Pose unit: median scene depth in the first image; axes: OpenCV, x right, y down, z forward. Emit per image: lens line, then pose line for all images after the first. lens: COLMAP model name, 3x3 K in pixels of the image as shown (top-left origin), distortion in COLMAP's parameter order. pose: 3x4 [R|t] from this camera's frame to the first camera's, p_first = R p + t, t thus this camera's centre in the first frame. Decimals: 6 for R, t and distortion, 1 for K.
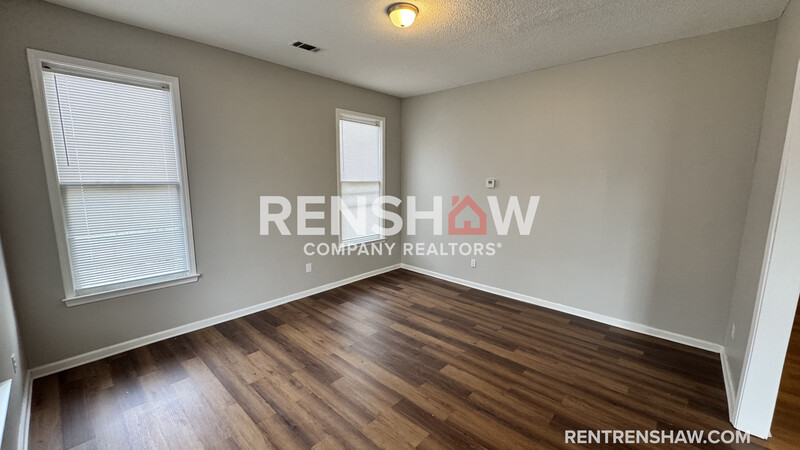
lens RADIAL K [[315.2, 0, 400.0], [0, 315.2, 225.0], [0, 0, 1]] dist [0.000132, 0.000119]
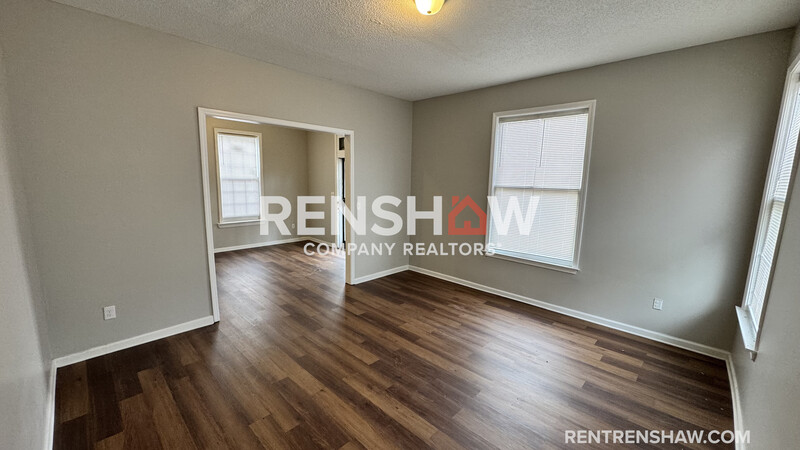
lens RADIAL K [[315.2, 0, 400.0], [0, 315.2, 225.0], [0, 0, 1]] dist [0.000132, 0.000119]
pose [[-0.999257, -0.033257, 0.019472, 0.049285], [-0.026280, 0.957600, 0.286900, -0.282727], [-0.028187, 0.286175, -0.957763, 1.863507]]
